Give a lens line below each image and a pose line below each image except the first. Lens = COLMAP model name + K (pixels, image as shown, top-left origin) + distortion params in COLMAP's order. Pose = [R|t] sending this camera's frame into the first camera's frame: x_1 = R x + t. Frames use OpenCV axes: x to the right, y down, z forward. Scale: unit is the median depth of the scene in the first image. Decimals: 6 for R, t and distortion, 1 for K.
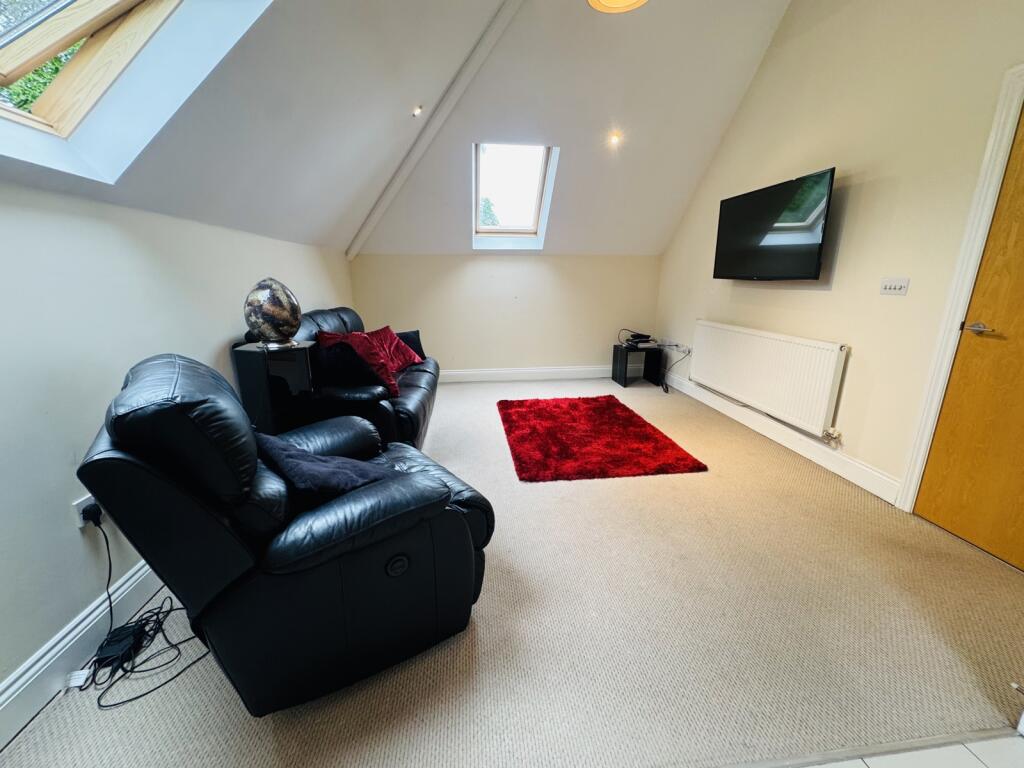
lens RADIAL K [[409.6, 0, 512.0], [0, 409.6, 384.0], [0, 0, 1]] dist [-0.001865, -0.000032]
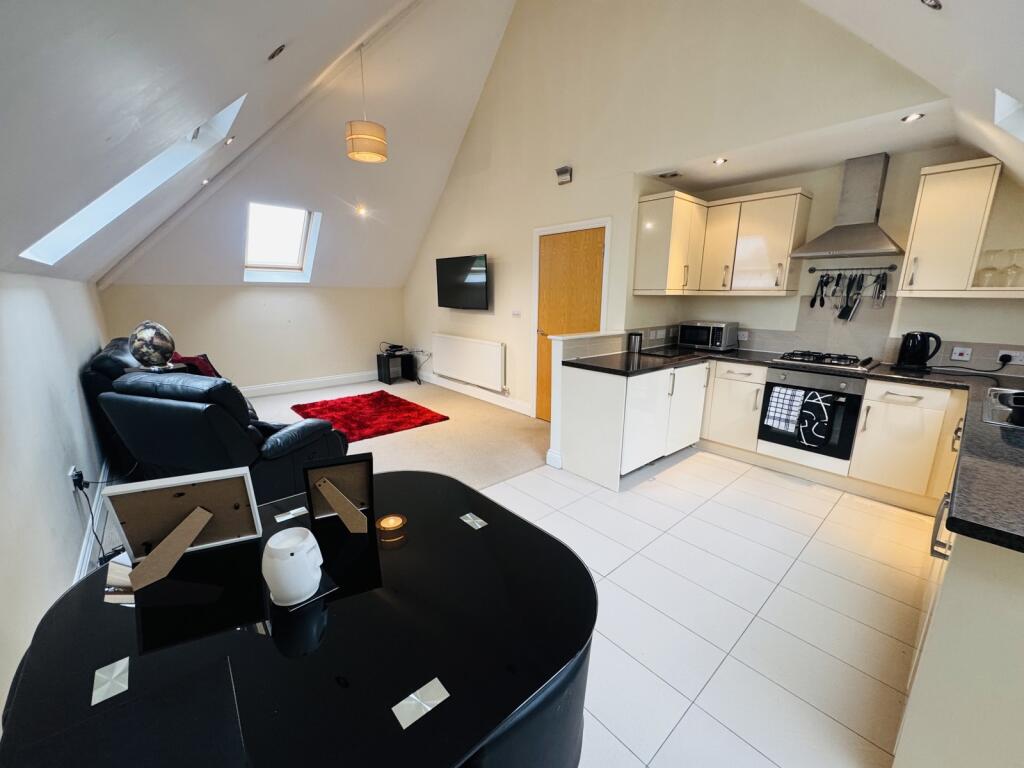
lens RADIAL K [[409.6, 0, 512.0], [0, 409.6, 384.0], [0, 0, 1]] dist [-0.001865, -0.000032]
pose [[0.821890, -0.117667, 0.557360, -0.205439], [0.135015, 0.990792, 0.010078, 0.064722], [-0.553414, 0.066969, 0.830210, -0.484487]]
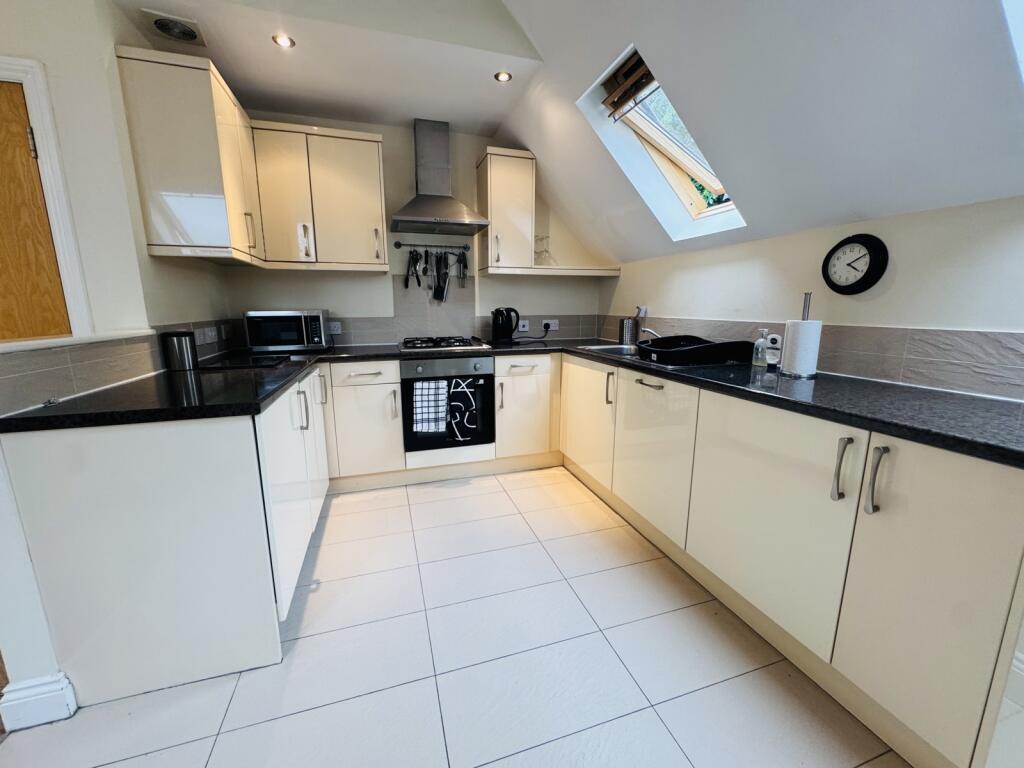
lens RADIAL K [[409.6, 0, 512.0], [0, 409.6, 384.0], [0, 0, 1]] dist [-0.001865, -0.000032]
pose [[-0.196113, -0.179834, 0.963950, 0.057372], [0.247041, 0.942270, 0.226049, 0.038633], [-0.948952, 0.282467, -0.140365, -0.098669]]
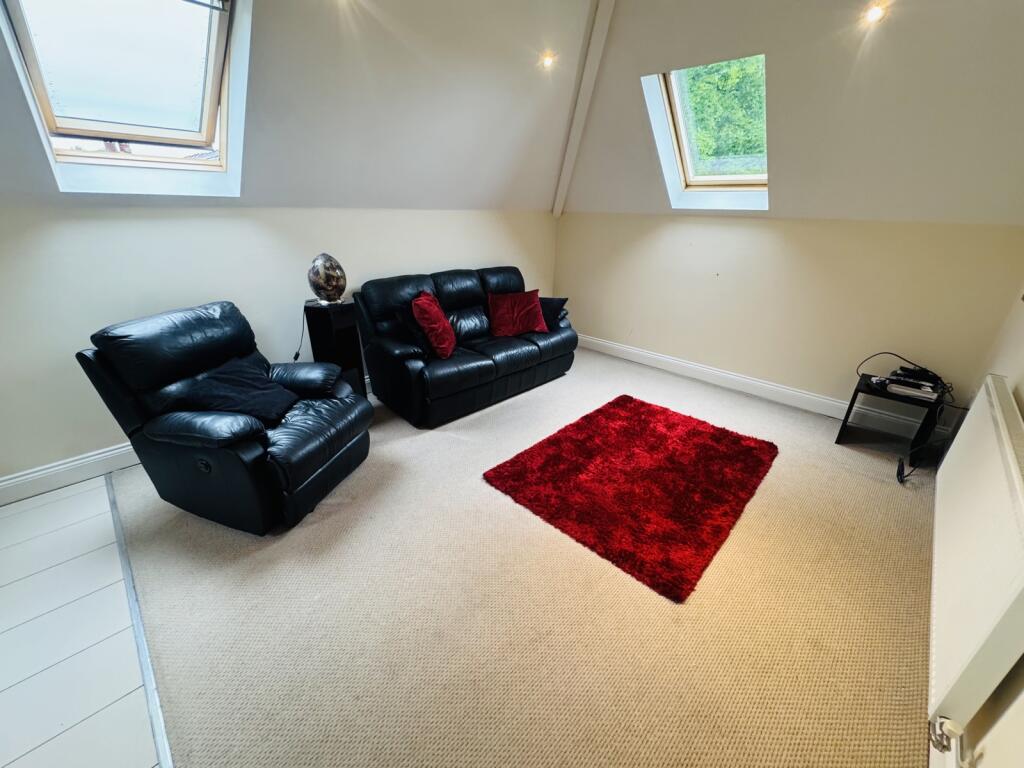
lens RADIAL K [[409.6, 0, 512.0], [0, 409.6, 384.0], [0, 0, 1]] dist [-0.001865, -0.000032]
pose [[0.633503, 0.320755, -0.704124, 0.521959], [-0.213463, 0.947161, 0.239414, -0.170258], [0.743712, -0.001365, 0.668499, 0.299549]]
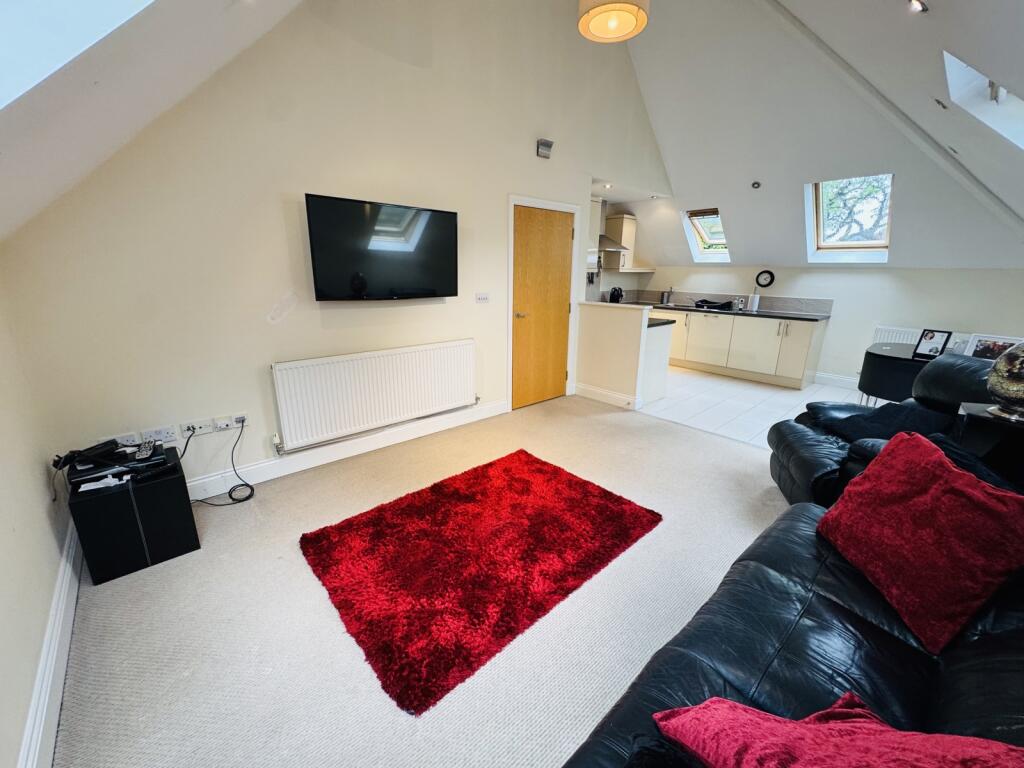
lens RADIAL K [[409.6, 0, 512.0], [0, 409.6, 384.0], [0, 0, 1]] dist [-0.001865, -0.000032]
pose [[-0.586765, -0.221840, 0.778777, -0.340270], [0.193947, 0.895247, 0.401145, -0.379207], [-0.786188, 0.386419, -0.482275, 1.227458]]
